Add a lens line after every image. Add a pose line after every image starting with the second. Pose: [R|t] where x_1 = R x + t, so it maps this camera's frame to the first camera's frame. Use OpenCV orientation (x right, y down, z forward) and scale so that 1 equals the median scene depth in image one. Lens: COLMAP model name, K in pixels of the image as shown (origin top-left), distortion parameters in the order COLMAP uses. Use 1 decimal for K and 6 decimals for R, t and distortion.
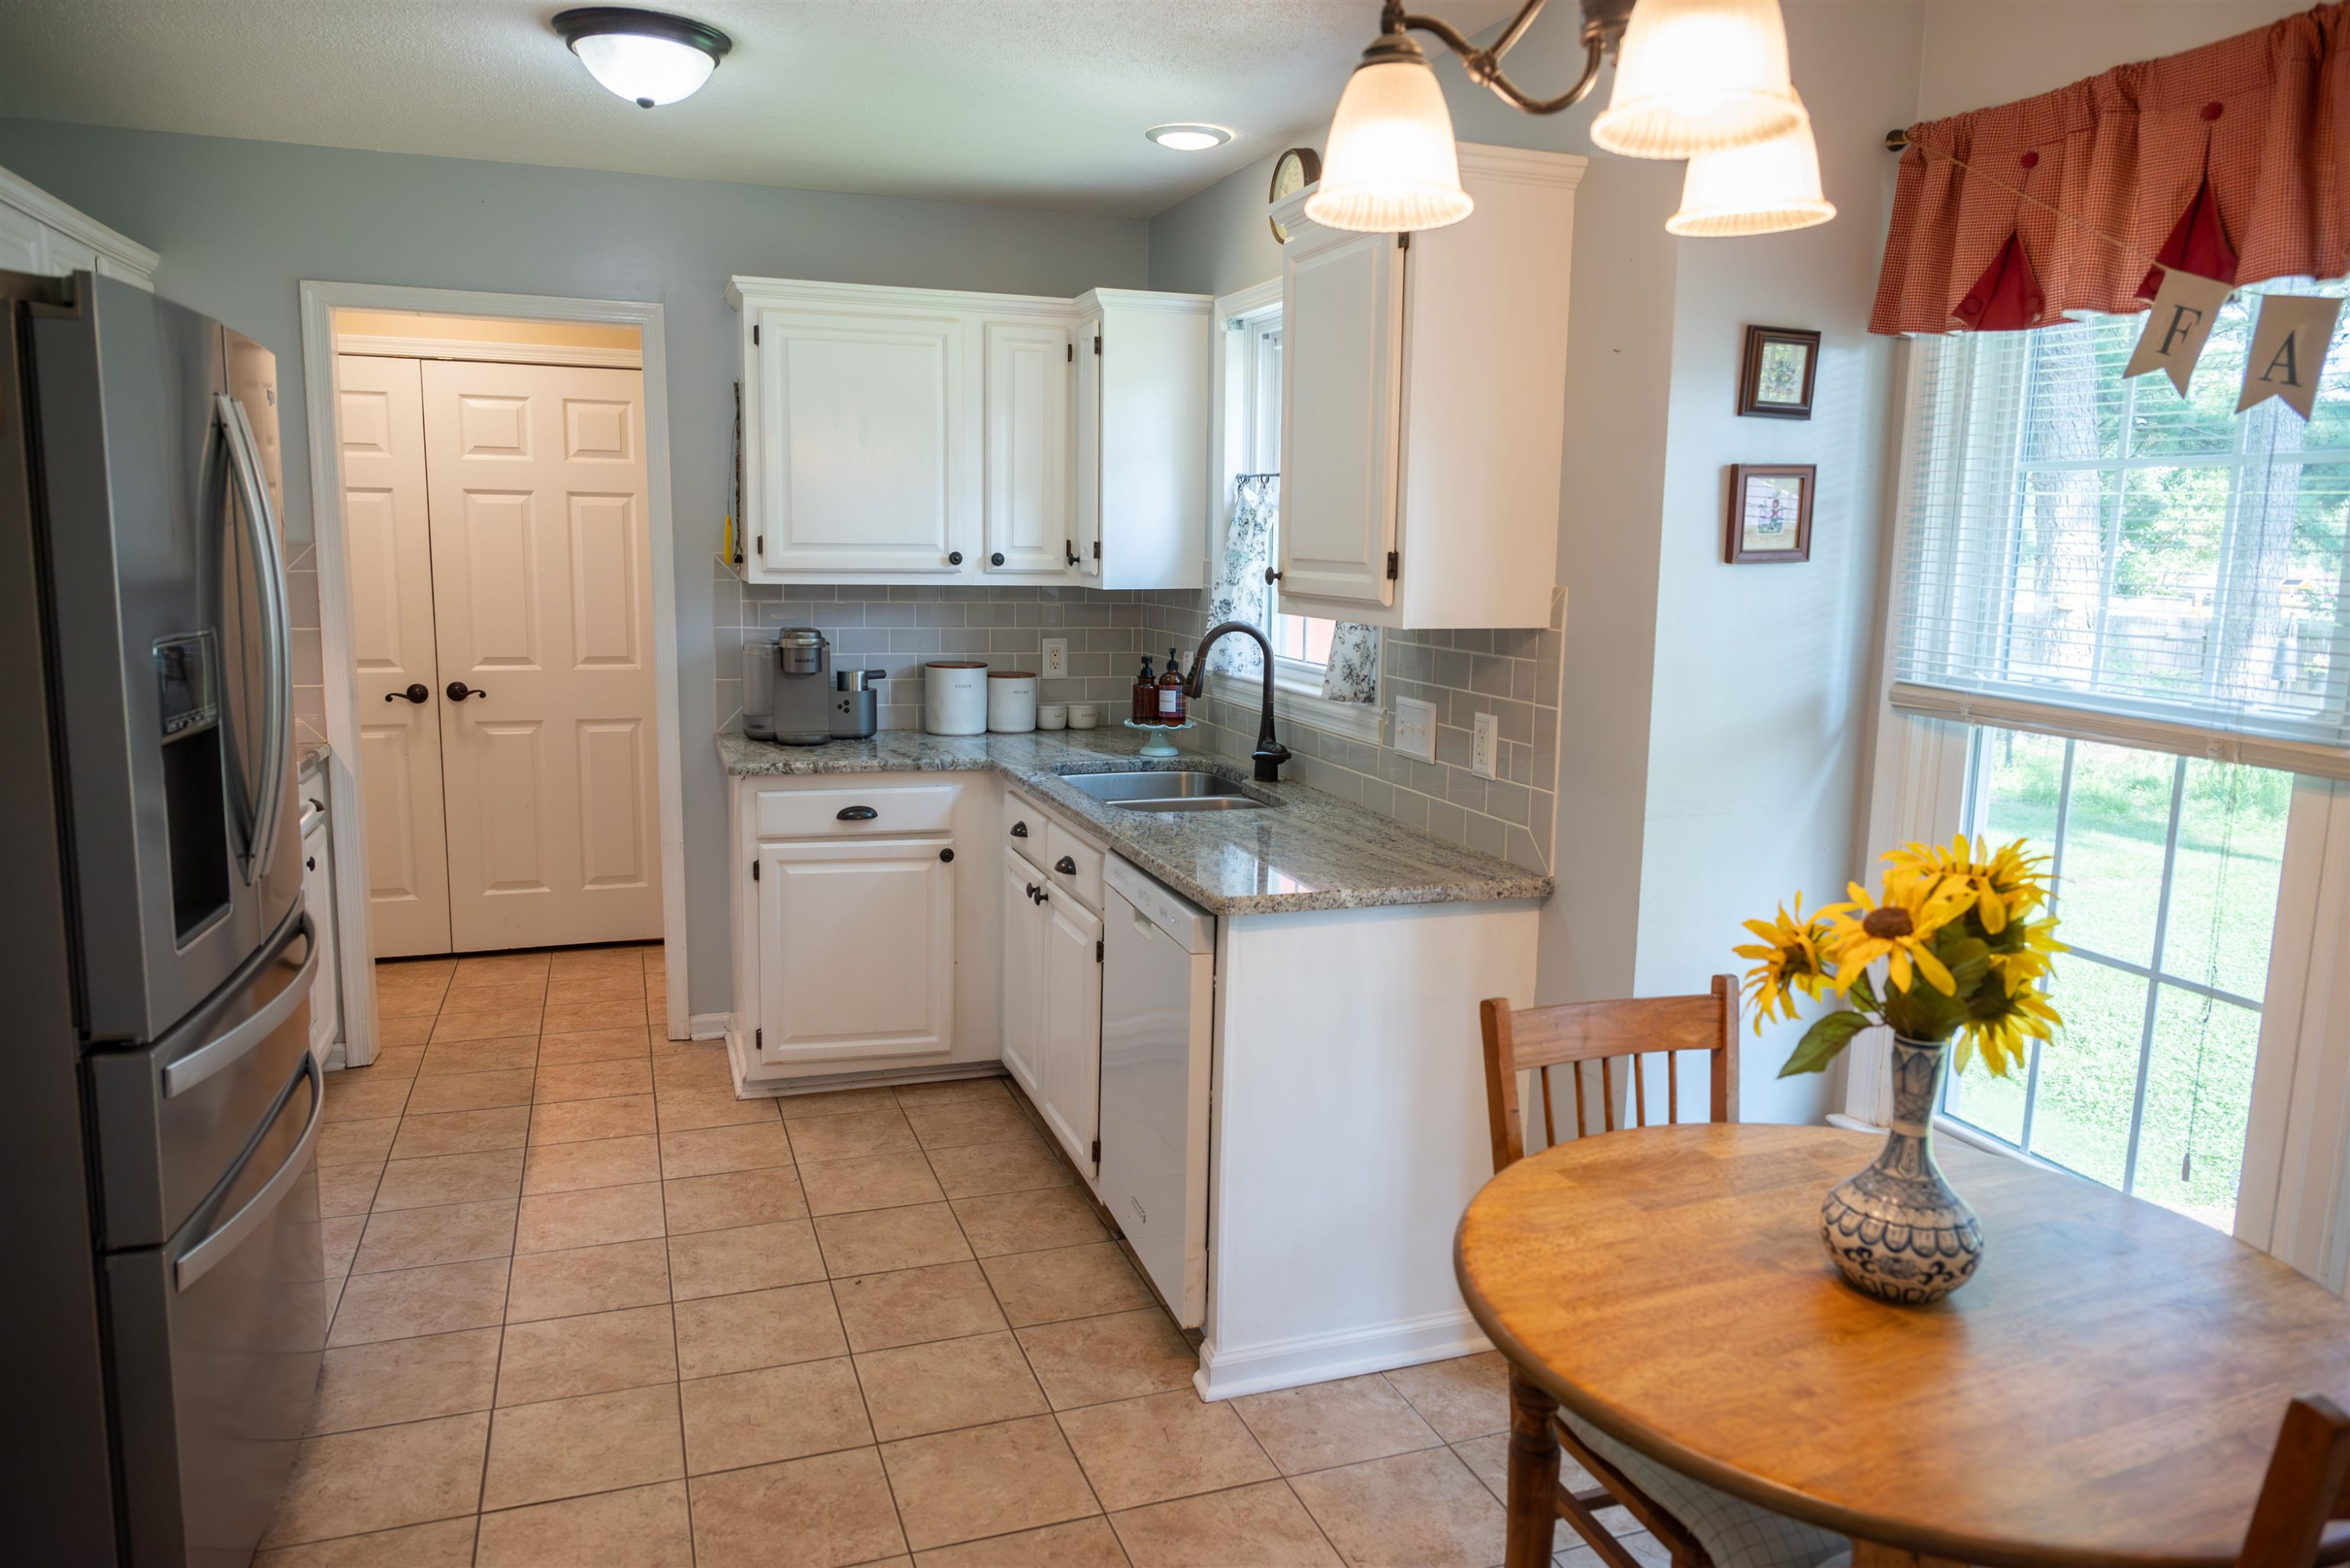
lens RADIAL K [[1560.9, 0, 1176.8], [0, 1560.9, 790.0], [0, 0, 1]] dist [0.000166, -0.001766]
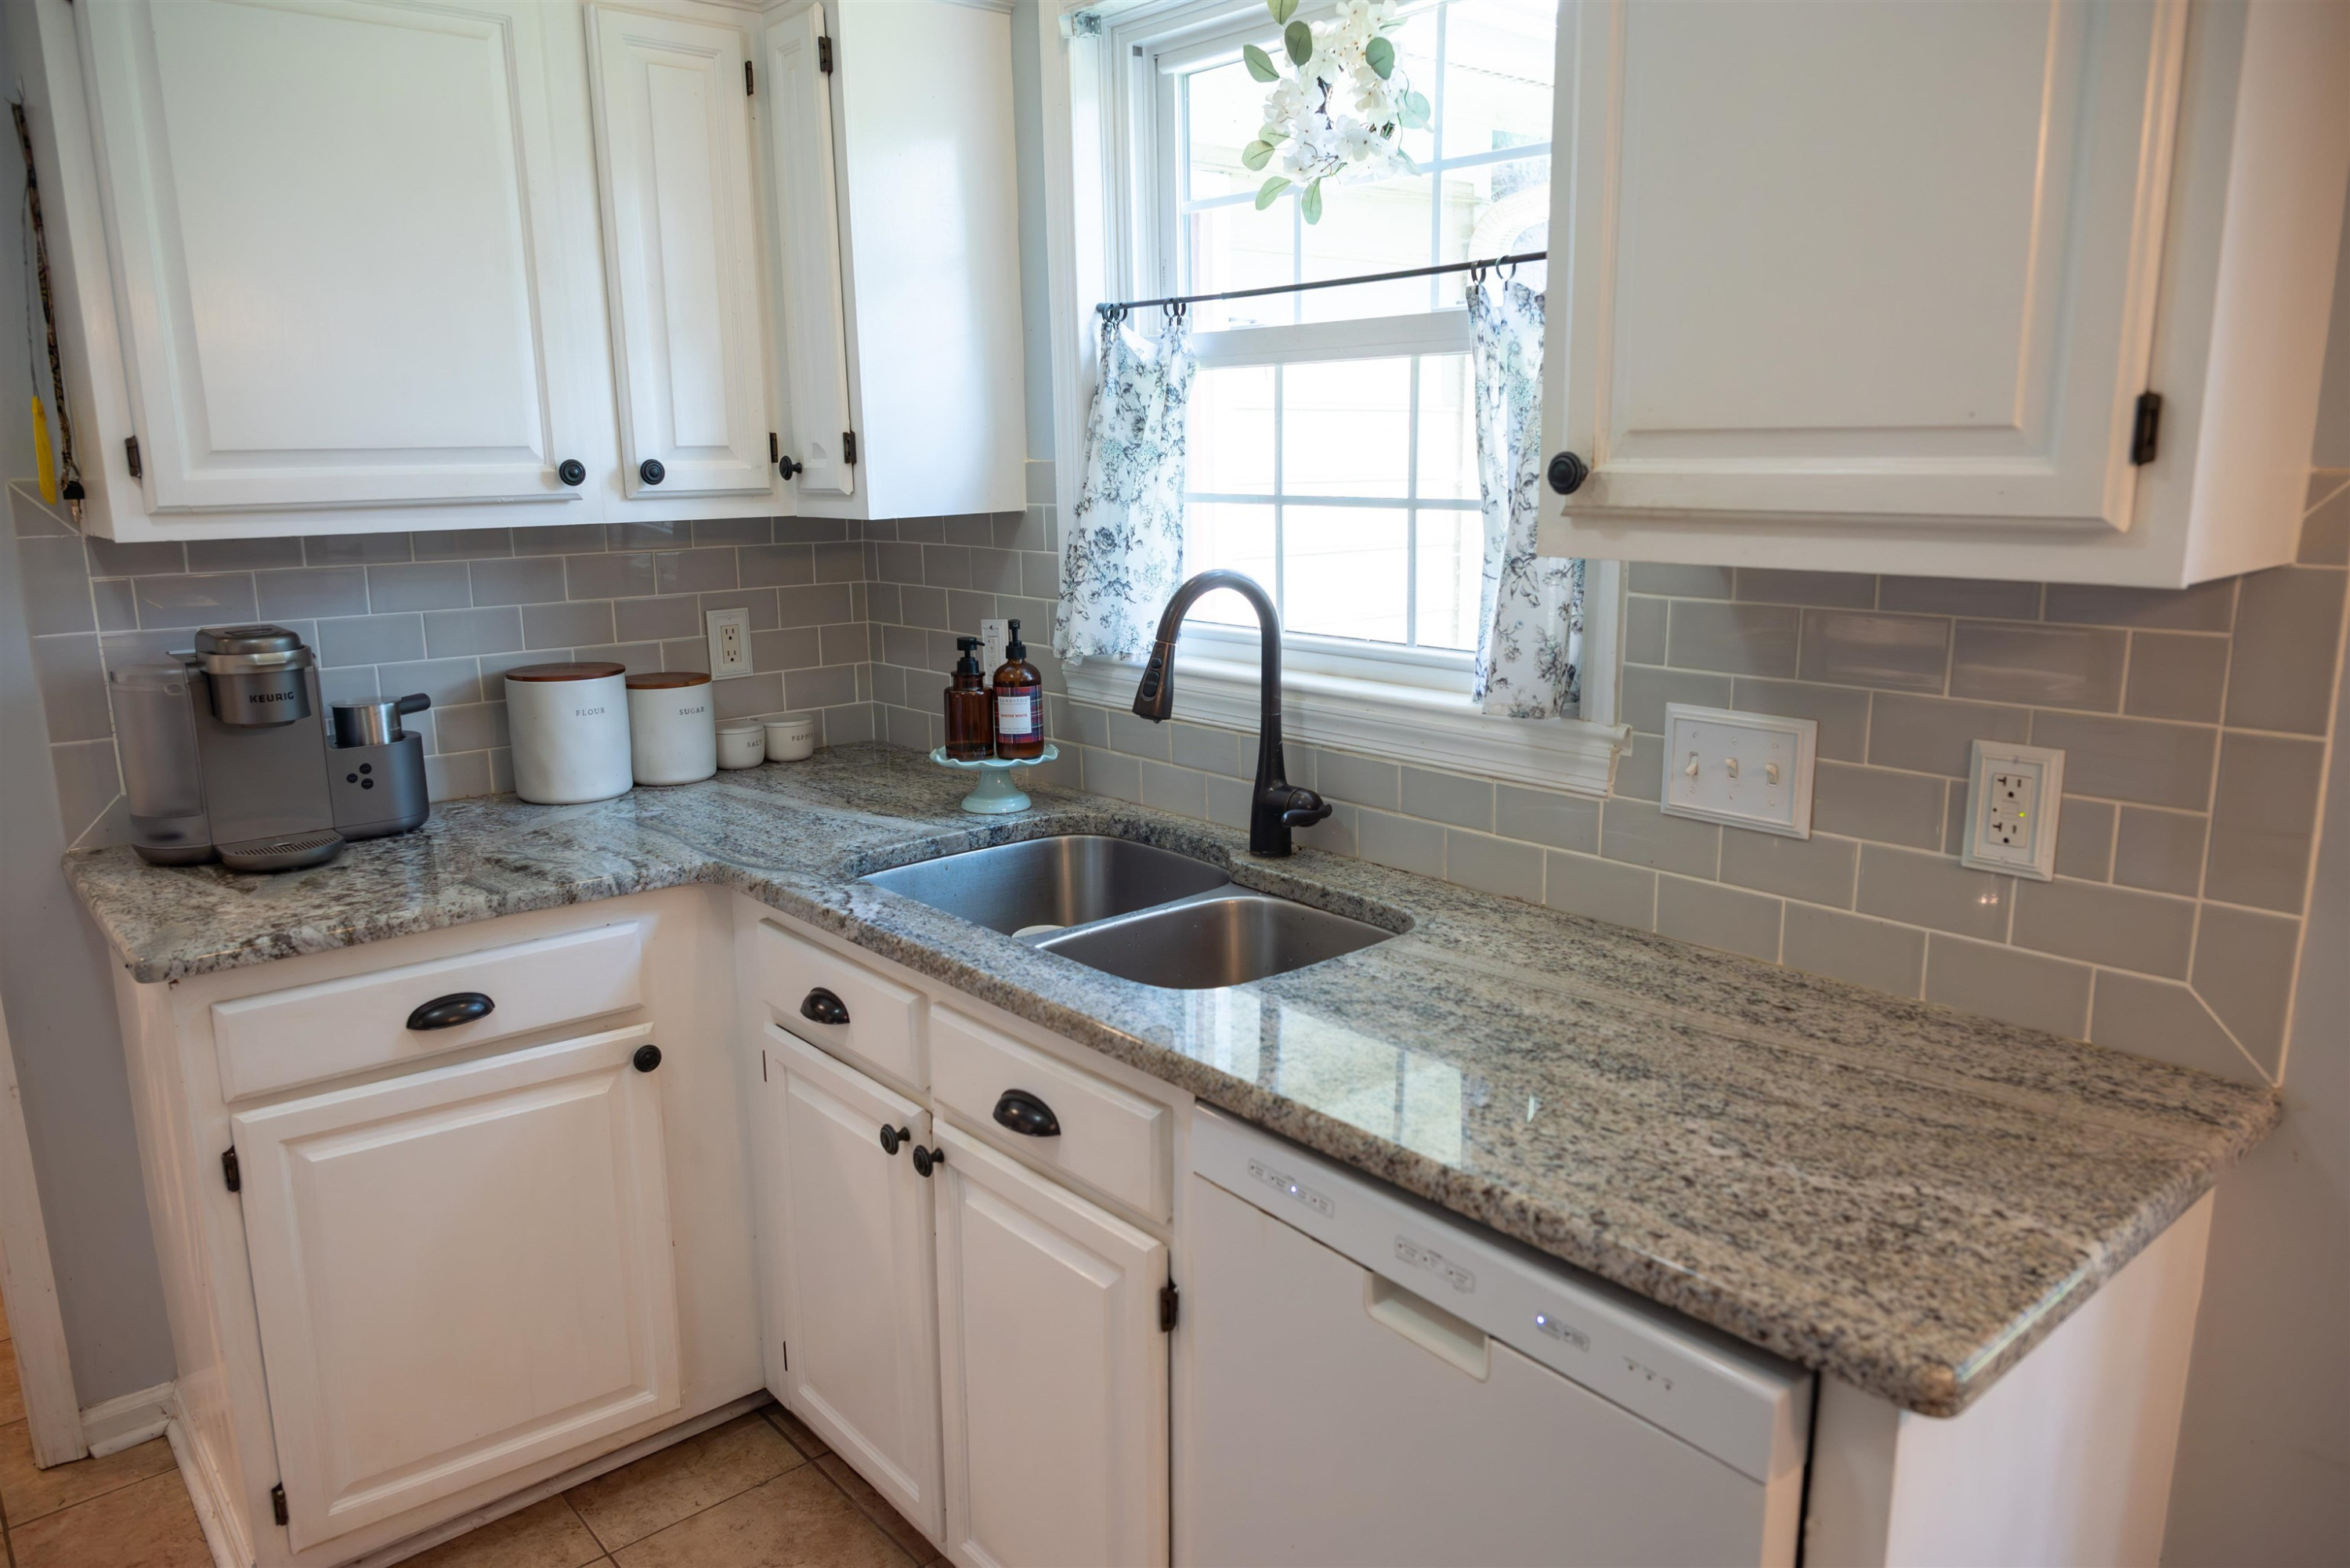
lens RADIAL K [[1570.7, 0, 1182.7], [0, 1570.7, 802.6], [0, 0, 1]] dist [-0.000469, 0.000161]
pose [[0.929415, -0.109087, 0.352545, -0.151799], [0.087108, 0.993167, 0.077669, -0.064076], [-0.358609, -0.041477, 0.932566, 0.447544]]
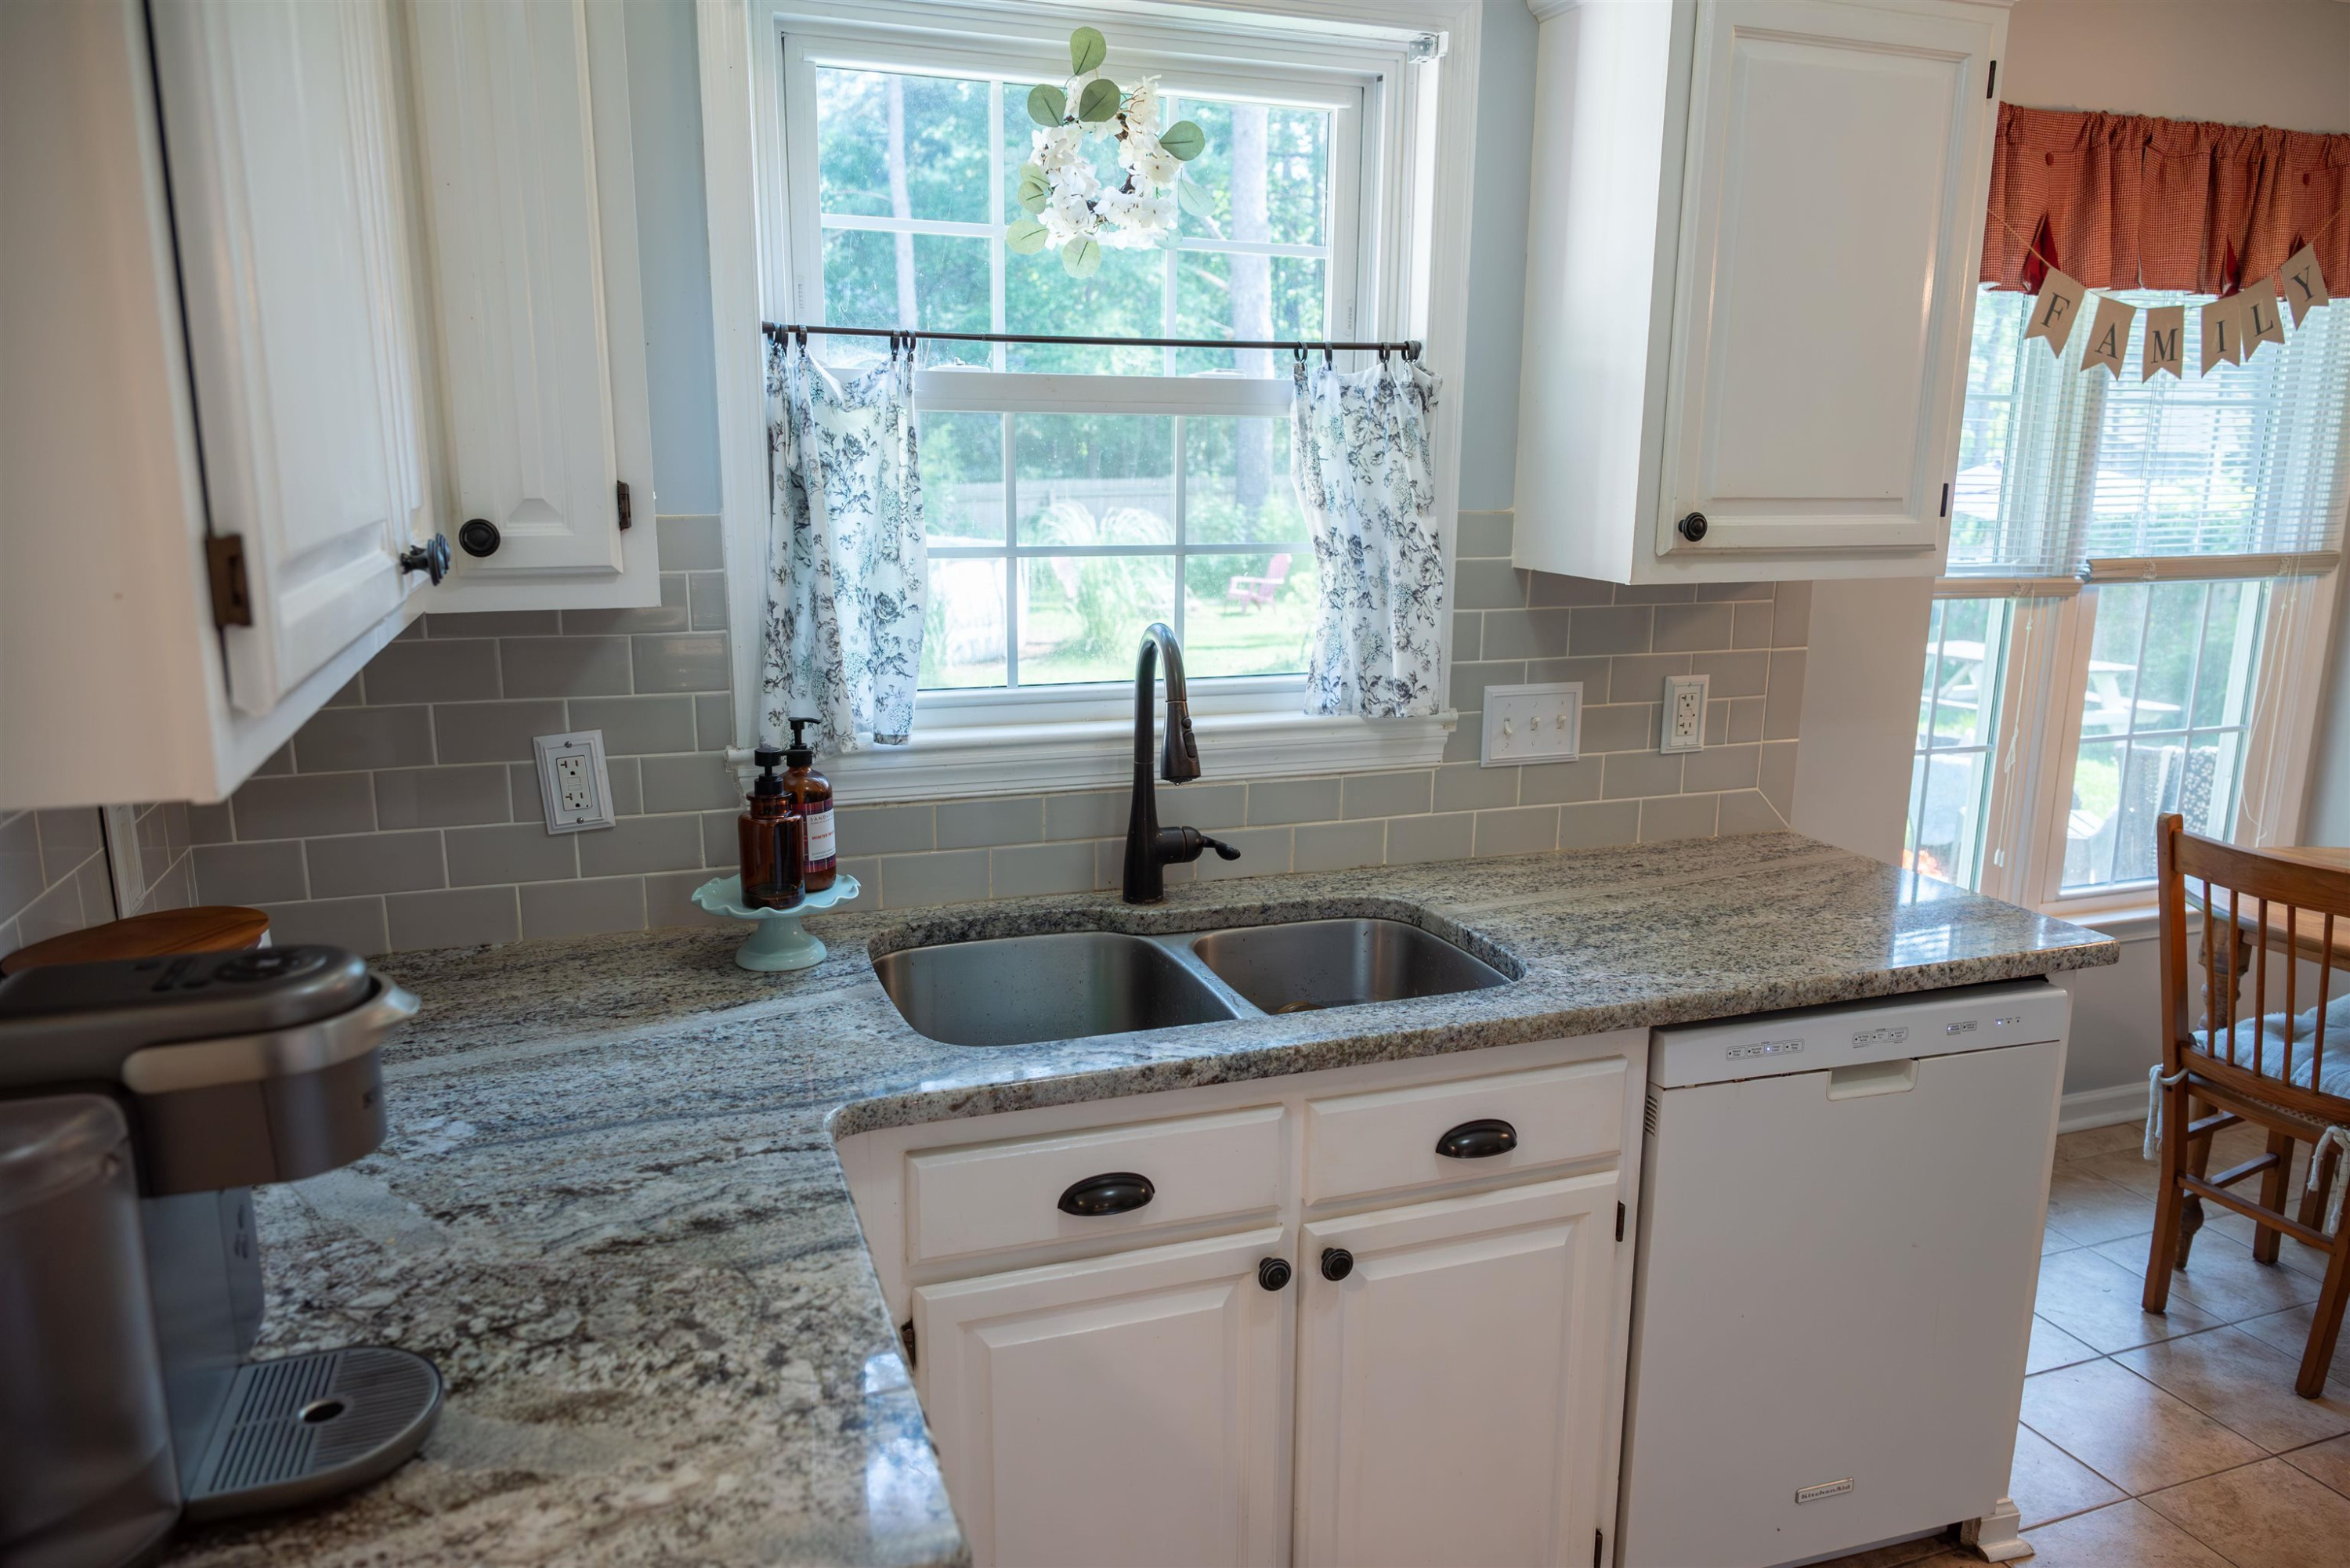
lens RADIAL K [[1603.3, 0, 1167.4], [0, 1603.3, 813.5], [0, 0, 1]] dist [-0.003964, 0.000300]
pose [[-0.002014, -0.243579, 0.969879, -0.450082], [0.152975, 0.958390, 0.241012, -0.158027], [-0.988228, 0.148853, 0.035331, 0.879473]]
